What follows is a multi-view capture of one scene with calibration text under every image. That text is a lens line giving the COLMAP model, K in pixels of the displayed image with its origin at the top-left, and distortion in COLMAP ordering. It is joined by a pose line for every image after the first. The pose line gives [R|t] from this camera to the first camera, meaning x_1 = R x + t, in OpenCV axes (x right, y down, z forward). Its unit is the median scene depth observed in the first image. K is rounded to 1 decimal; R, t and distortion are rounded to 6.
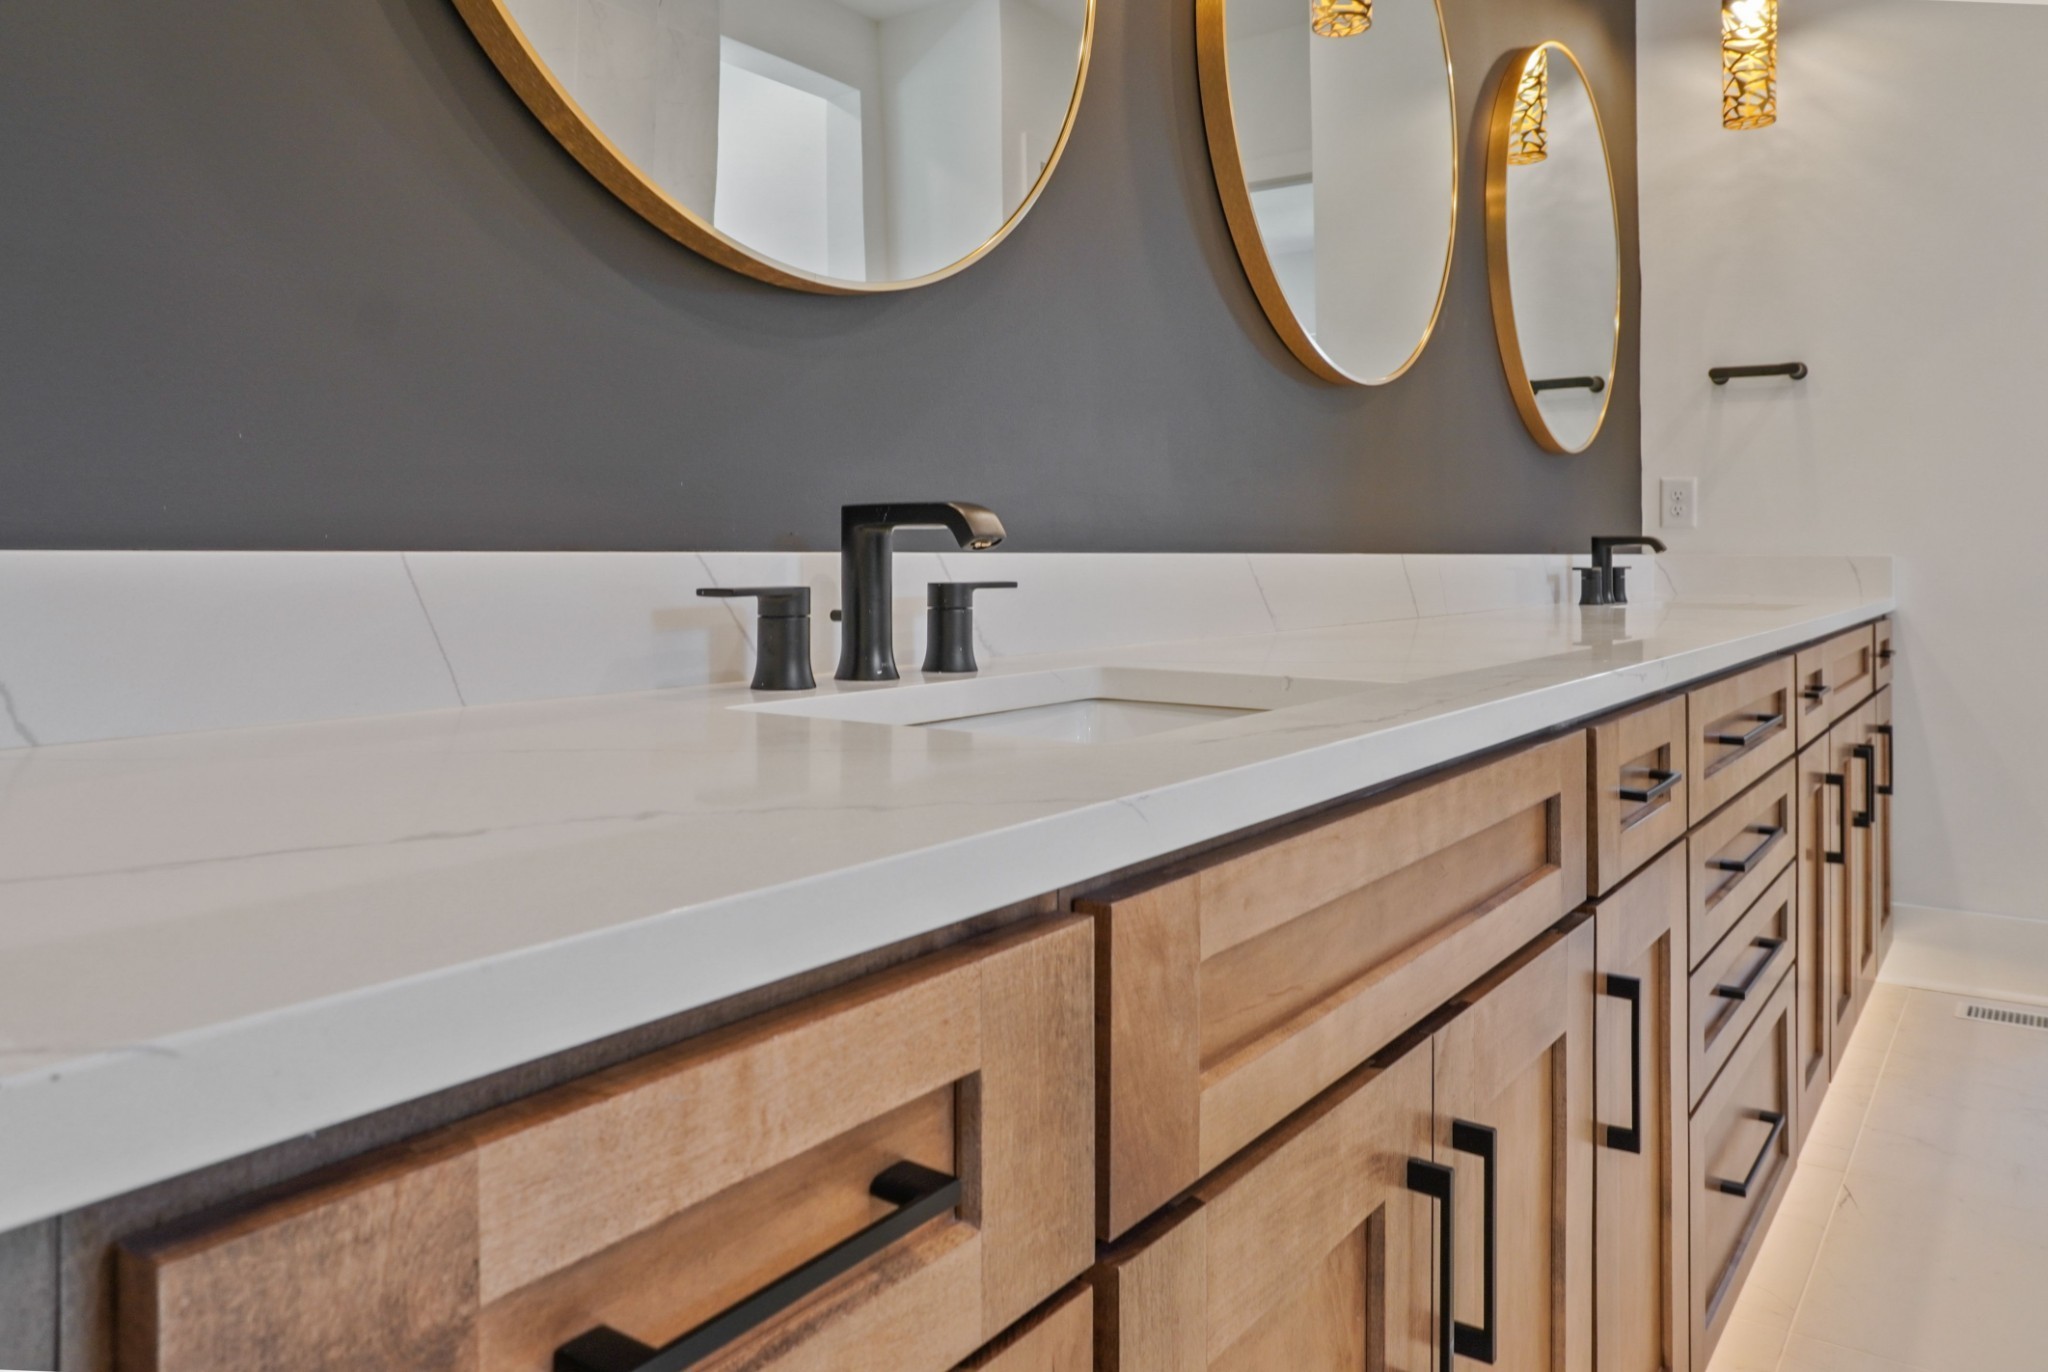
lens RADIAL K [[1469.2, 0, 1028.0], [0, 1469.2, 547.5], [0, 0, 1]] dist [-0.011722, -0.003314]
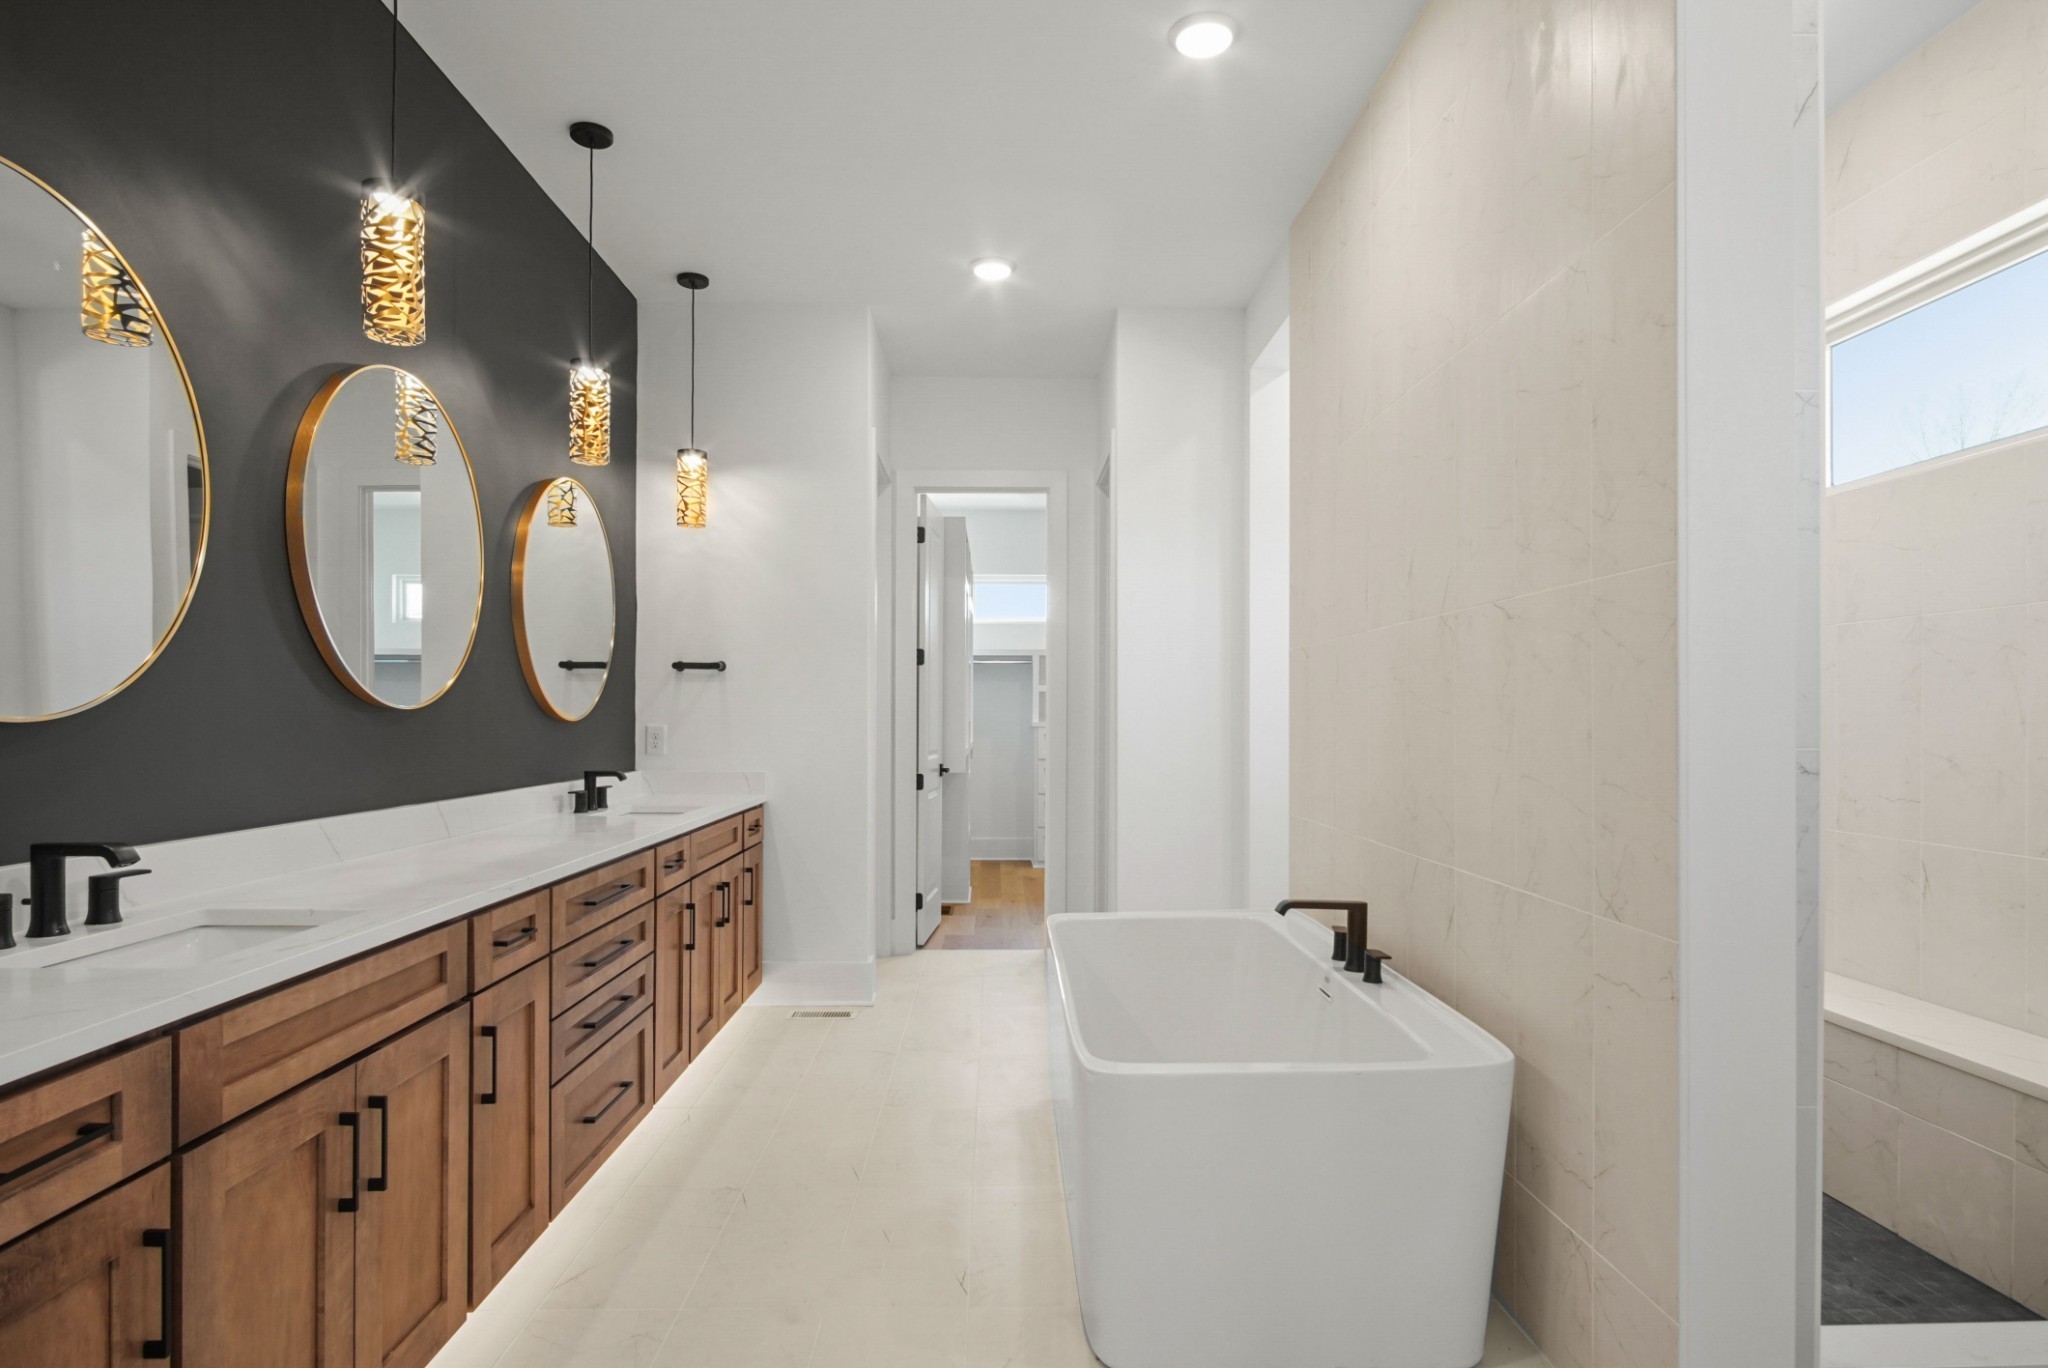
lens RADIAL K [[1121.9, 0, 1027.2], [0, 1121.9, 716.0], [0, 0, 1]] dist [-0.000615, -0.001296]
pose [[0.799856, 0.004641, 0.600173, 0.034009], [-0.008325, 0.999960, 0.003361, -0.213983], [-0.600134, -0.007685, 0.799863, -0.946804]]
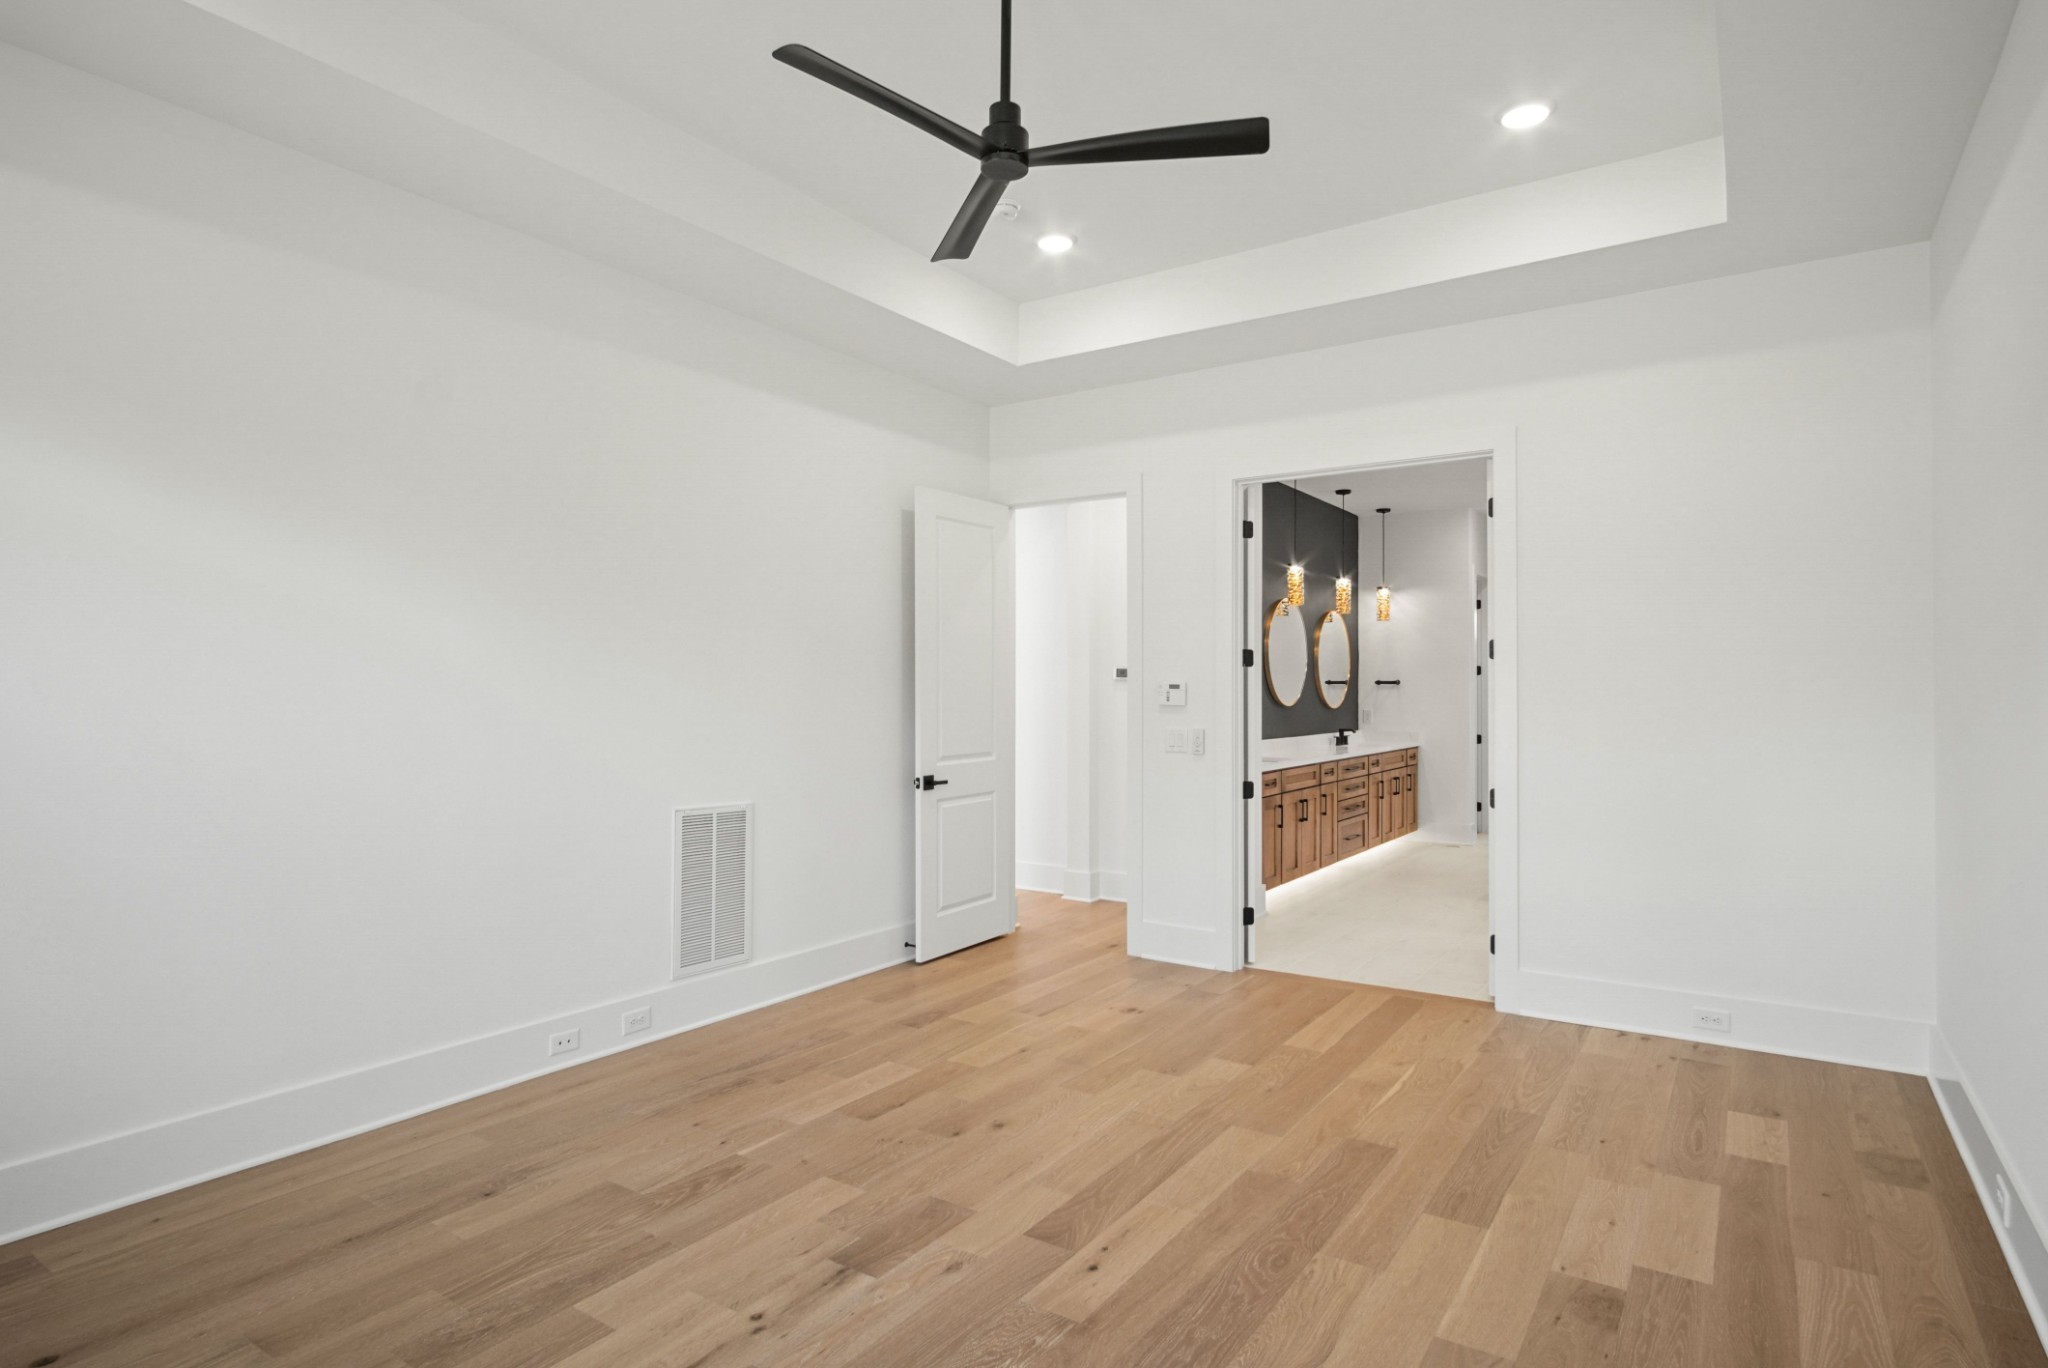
lens RADIAL K [[1111.8, 0, 1024.0], [0, 1111.8, 684.0], [0, 0, 1]] dist [-0.007201, -0.002372]
pose [[0.999679, 0.001763, 0.025285, -1.597800], [-0.001830, 0.999995, 0.002613, -0.379363], [-0.025281, -0.002658, 0.999677, -5.757486]]
